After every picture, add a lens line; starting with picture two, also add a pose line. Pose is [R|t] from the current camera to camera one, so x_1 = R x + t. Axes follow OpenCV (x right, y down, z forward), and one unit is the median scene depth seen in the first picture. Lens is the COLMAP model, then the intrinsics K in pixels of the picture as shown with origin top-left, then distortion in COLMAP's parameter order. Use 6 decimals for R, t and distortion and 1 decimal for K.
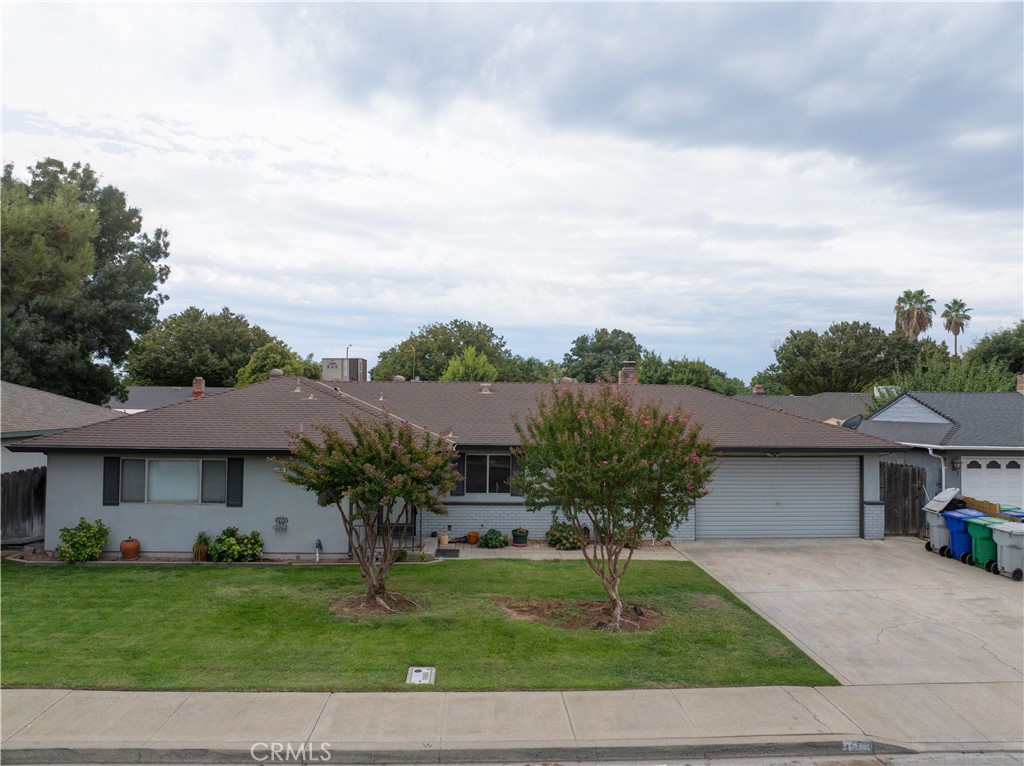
lens RADIAL K [[718.5, 0, 506.8], [0, 718.5, 397.5], [0, 0, 1]] dist [-0.063777, 0.041571]
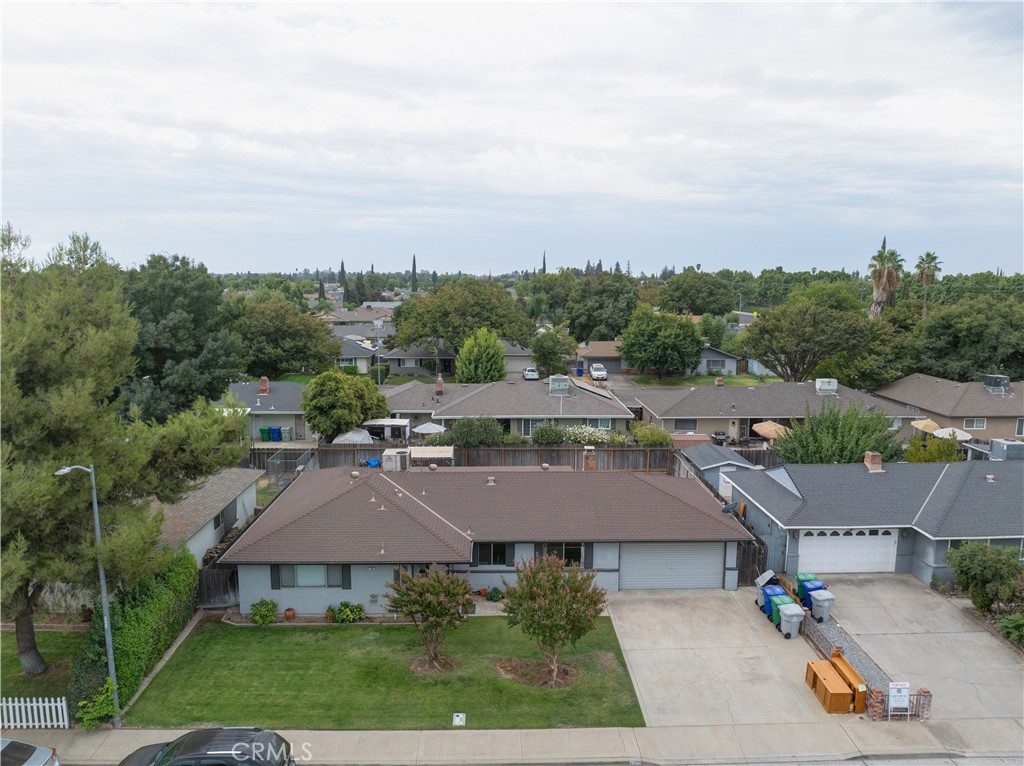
lens RADIAL K [[718.5, 0, 506.8], [0, 718.5, 397.5], [0, 0, 1]] dist [-0.063777, 0.041571]
pose [[0.999764, -0.001446, -0.021669, 0.050404], [0.005410, 0.982909, 0.184011, -0.640558], [0.021033, -0.184085, 0.982685, -0.637582]]
